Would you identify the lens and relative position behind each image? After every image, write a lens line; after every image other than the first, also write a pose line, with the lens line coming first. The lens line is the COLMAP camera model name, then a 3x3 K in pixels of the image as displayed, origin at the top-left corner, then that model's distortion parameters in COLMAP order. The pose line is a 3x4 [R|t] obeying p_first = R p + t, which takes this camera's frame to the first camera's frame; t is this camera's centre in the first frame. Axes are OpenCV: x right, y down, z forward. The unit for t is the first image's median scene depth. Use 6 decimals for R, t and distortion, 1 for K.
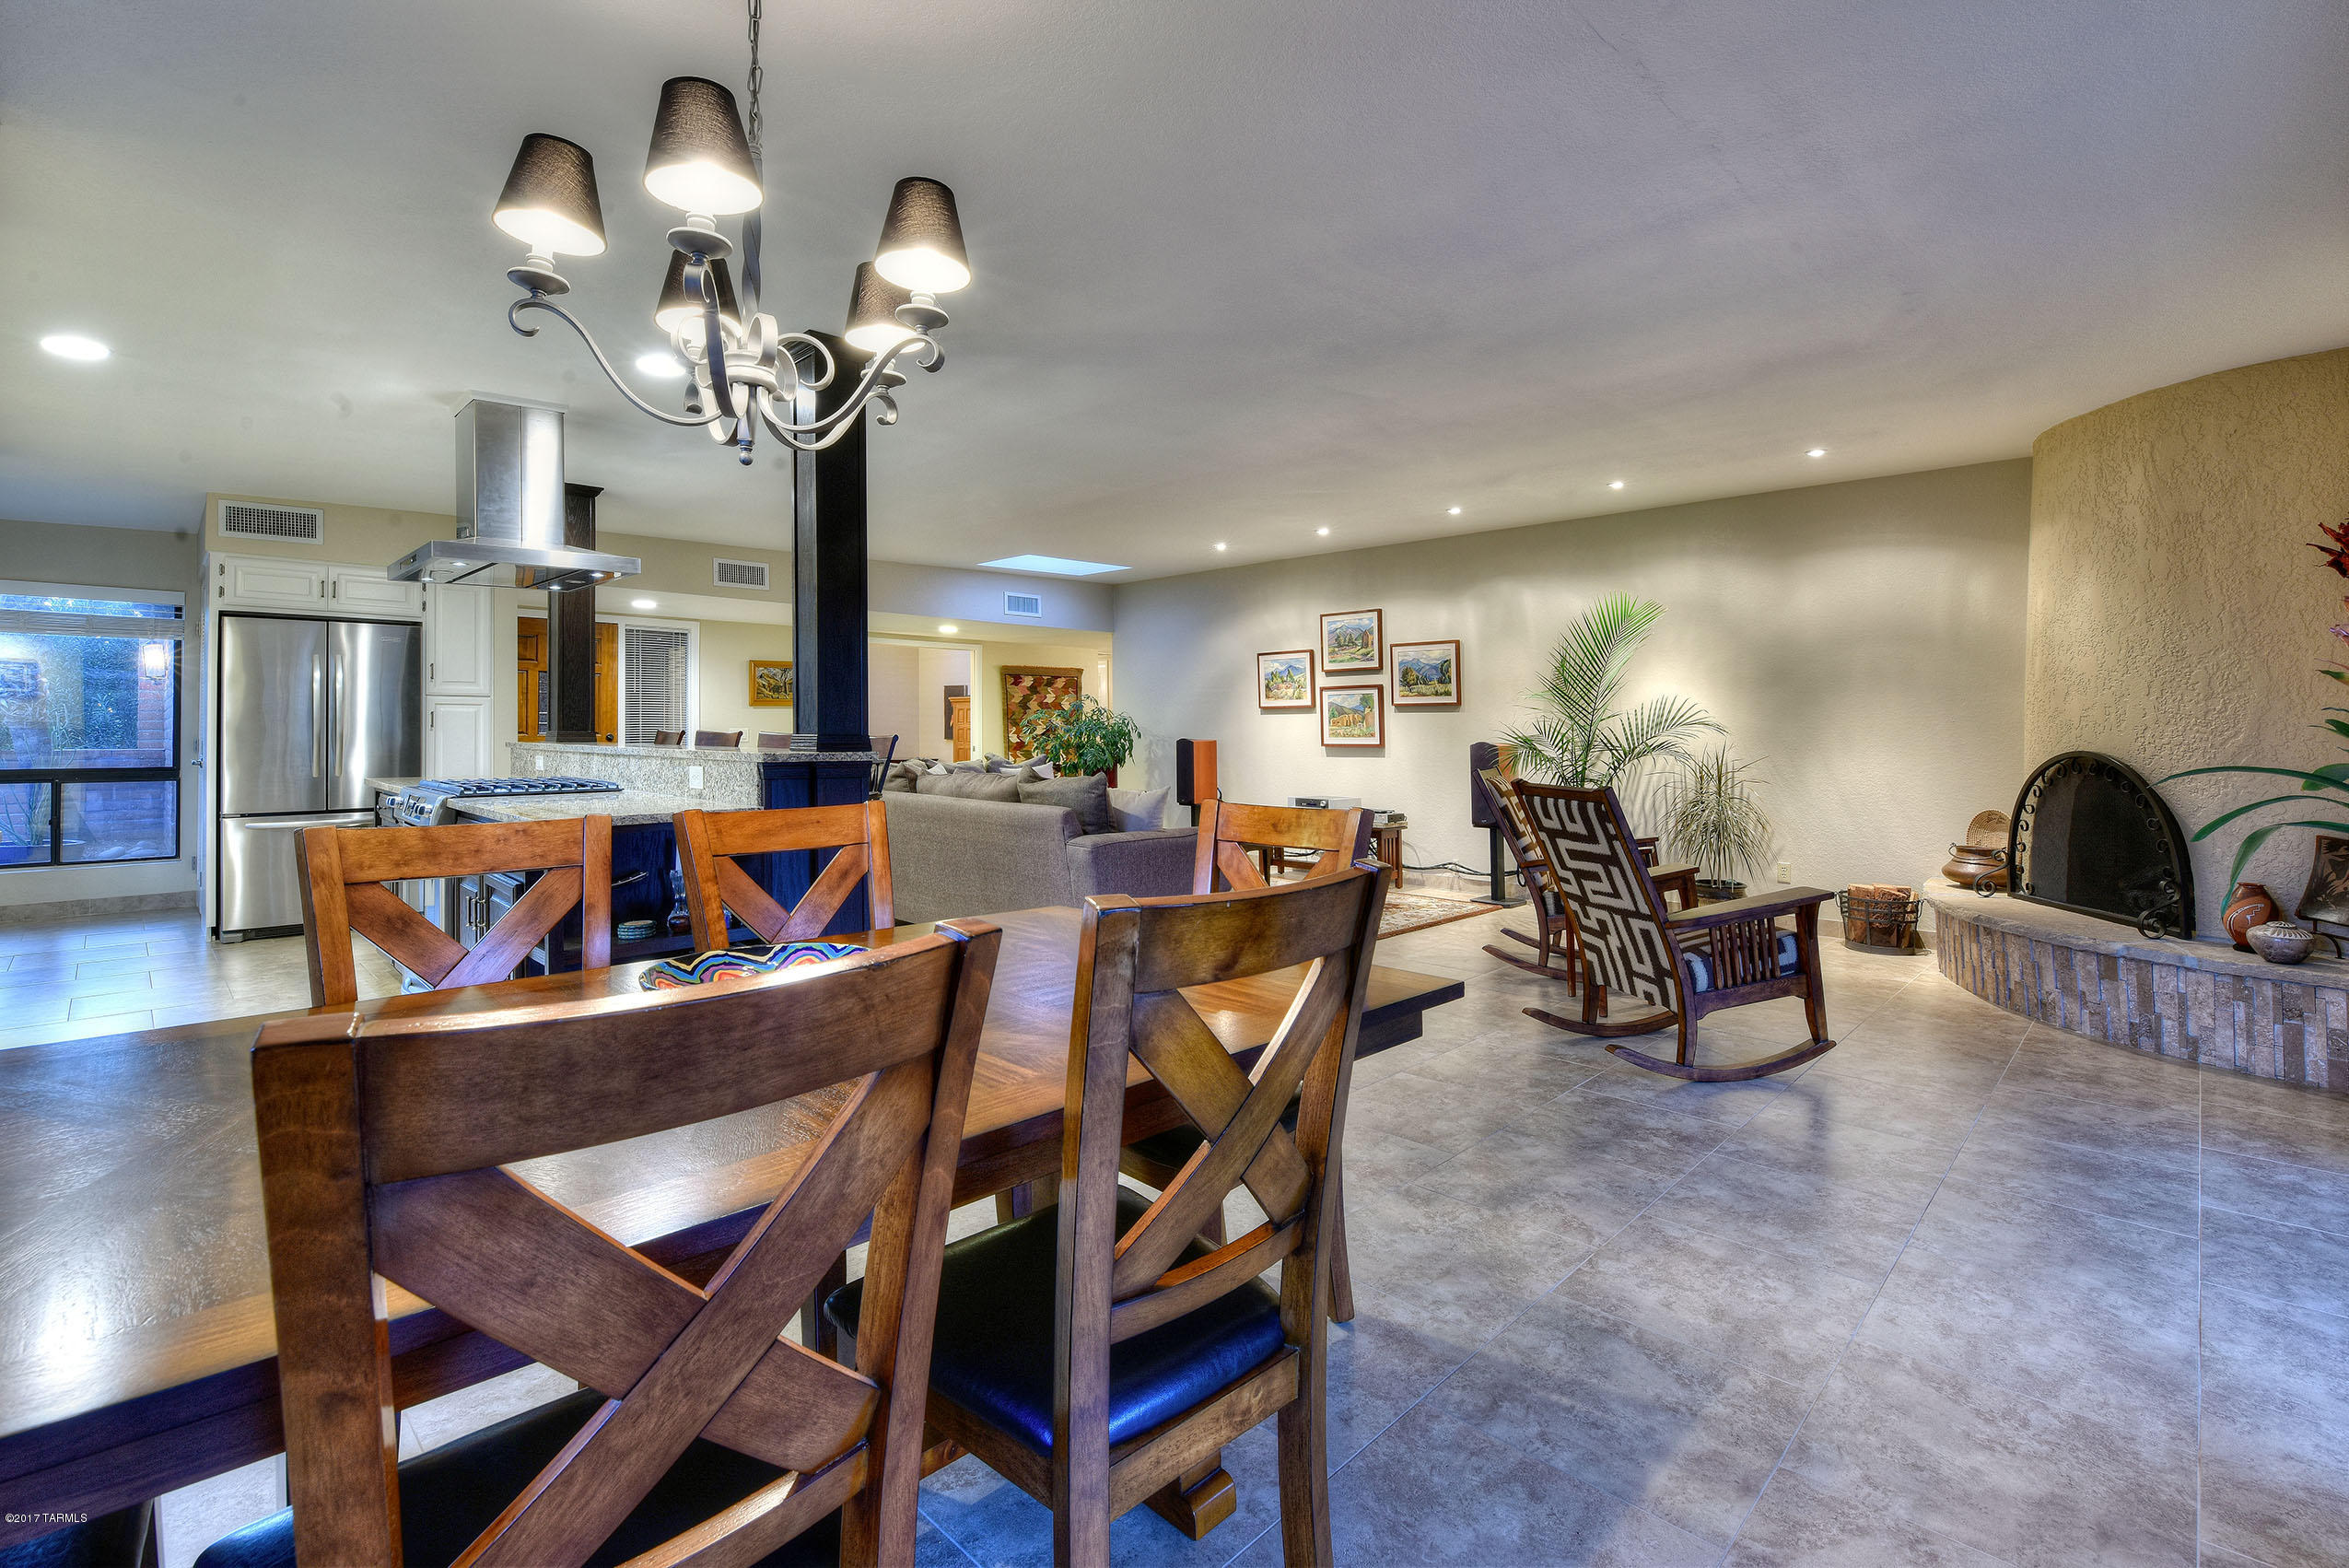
lens RADIAL K [[1060.5, 0, 1221.1], [0, 1060.5, 704.6], [0, 0, 1]] dist [-0.010261, -0.001344]
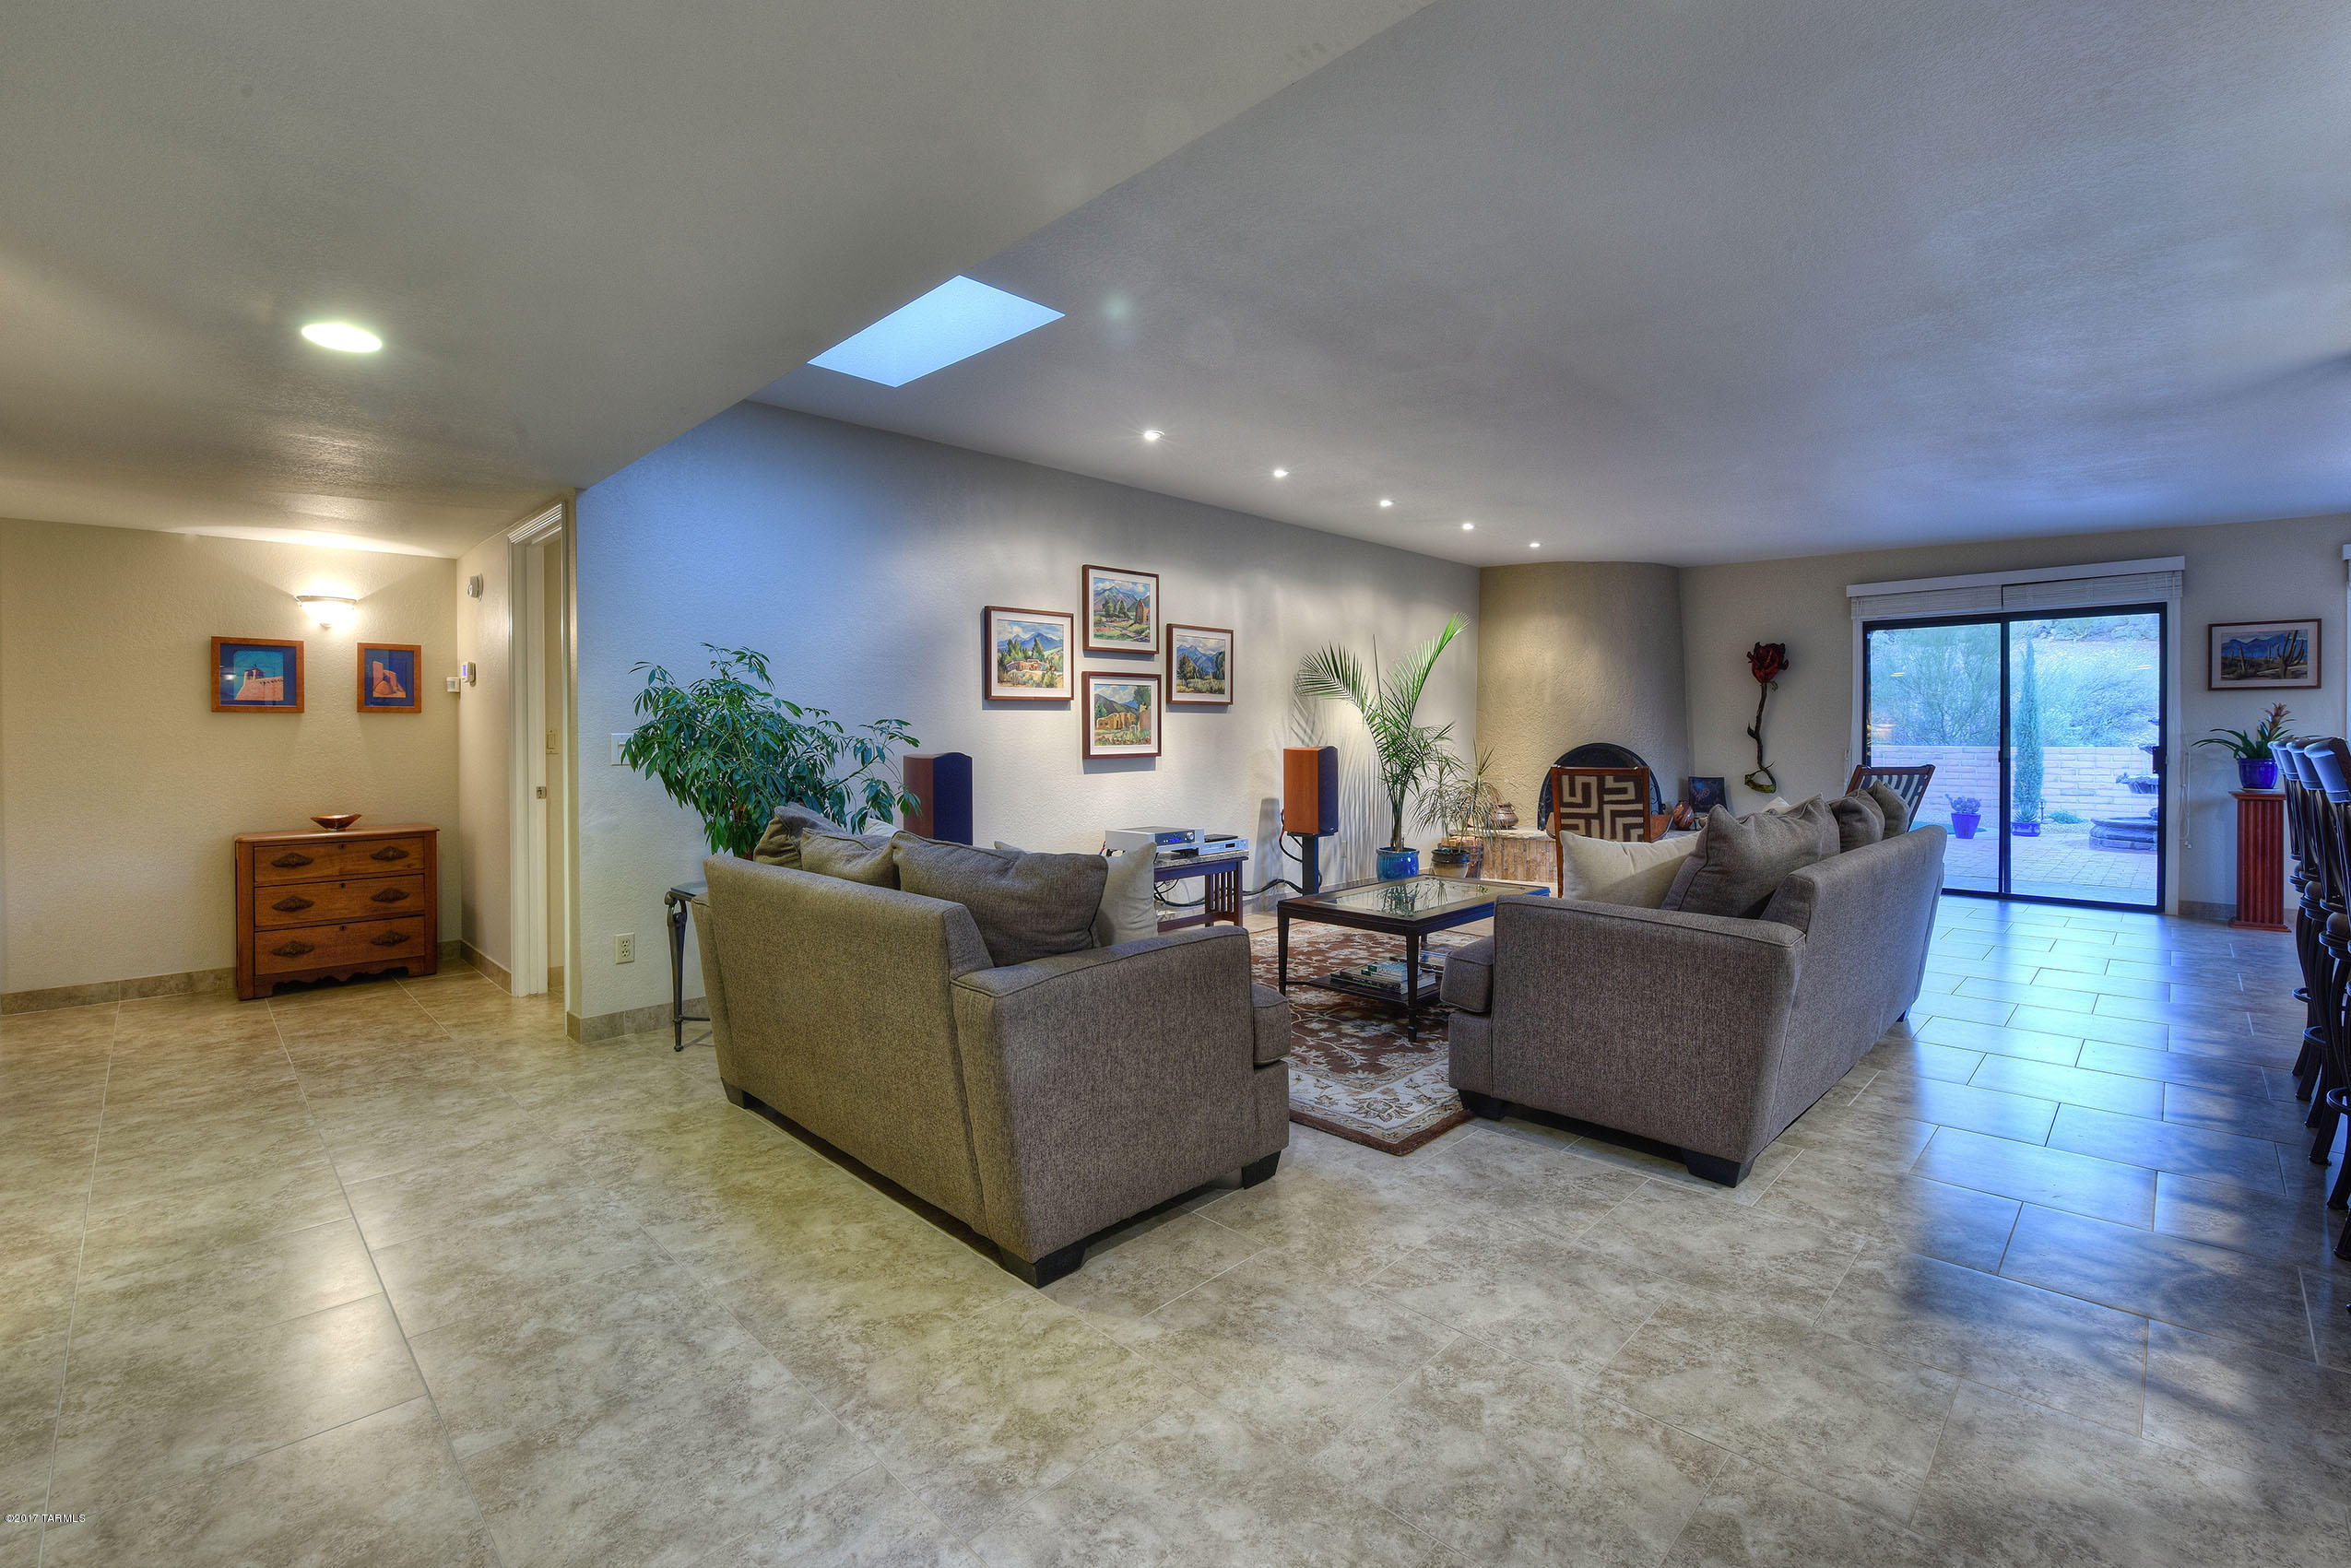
lens RADIAL K [[1037.7, 0, 1189.9], [0, 1037.7, 756.3], [0, 0, 1]] dist [-0.002522, -0.009454]
pose [[0.014804, -0.024963, 0.999579, -0.682912], [-0.021050, 0.999459, 0.025272, 0.023478], [-0.999669, -0.021415, 0.014270, 1.099420]]
